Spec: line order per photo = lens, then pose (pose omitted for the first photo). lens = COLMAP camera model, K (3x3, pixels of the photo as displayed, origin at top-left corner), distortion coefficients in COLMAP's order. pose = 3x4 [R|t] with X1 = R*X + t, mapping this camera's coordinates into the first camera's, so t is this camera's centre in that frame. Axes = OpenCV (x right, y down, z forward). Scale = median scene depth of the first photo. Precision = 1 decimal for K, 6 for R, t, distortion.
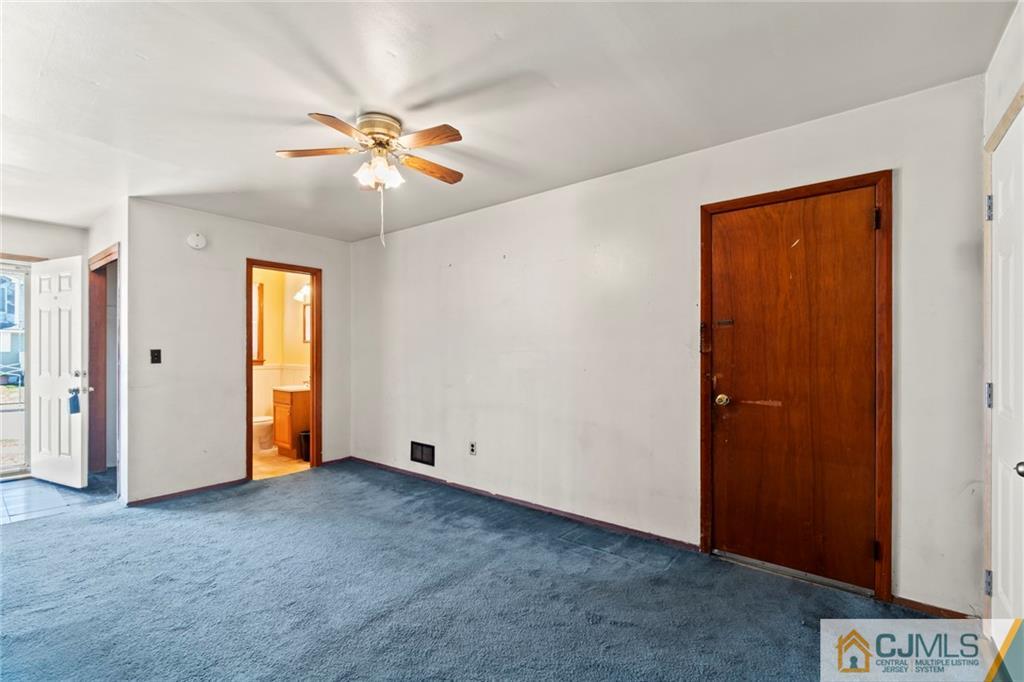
lens RADIAL K [[451.6, 0, 509.6], [0, 451.6, 352.0], [0, 0, 1]] dist [0.001191, 0.000372]
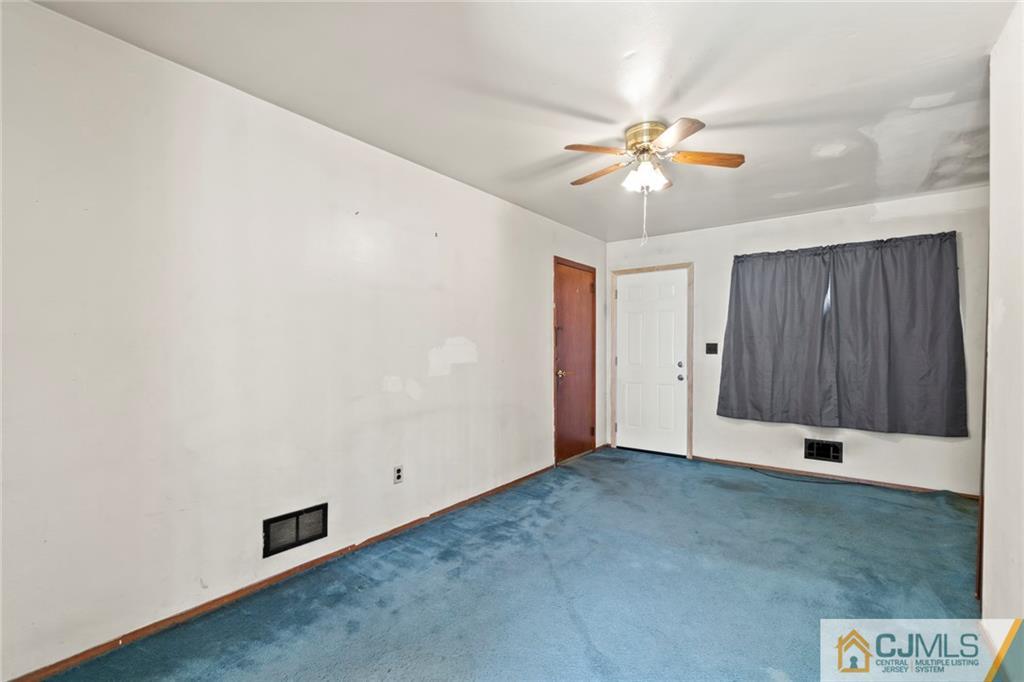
lens RADIAL K [[448.4, 0, 517.1], [0, 448.4, 352.7], [0, 0, 1]] dist [-0.001062, -0.000161]
pose [[-0.038285, -0.009456, 0.999222, -0.998193], [0.006026, 0.999935, 0.009693, 0.008981], [-0.999249, 0.006392, -0.038226, 1.007220]]
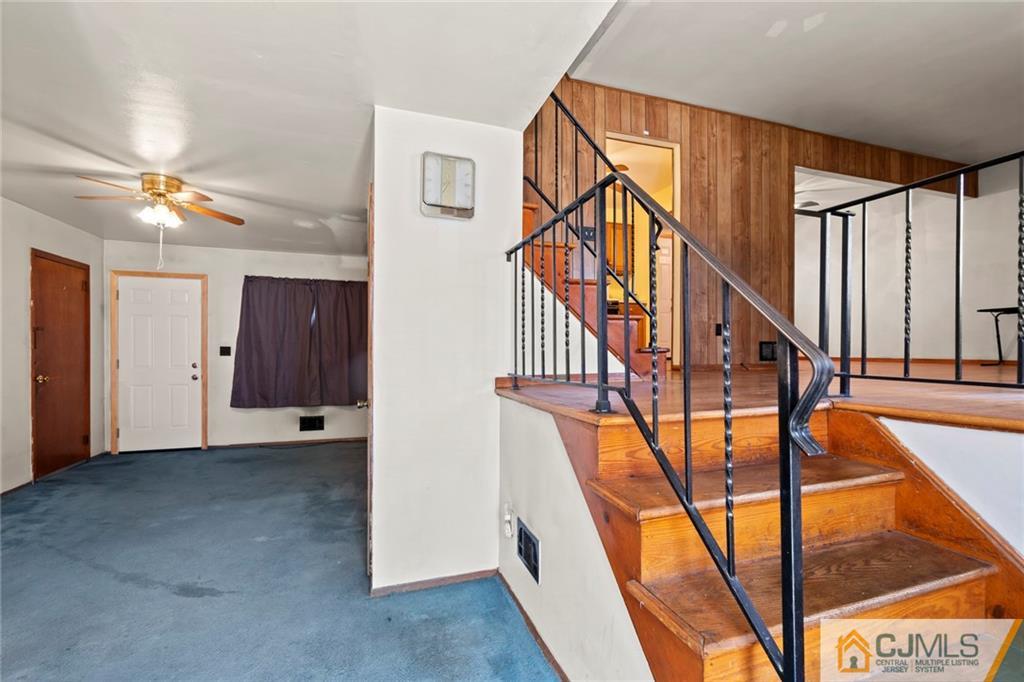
lens RADIAL K [[448.4, 0, 517.1], [0, 448.4, 352.7], [0, 0, 1]] dist [-0.001062, -0.000161]
pose [[-0.847747, -0.003363, 0.530389, -1.408380], [0.002085, 0.999951, 0.009674, 0.005500], [-0.530396, 0.009307, -0.847699, 1.174953]]
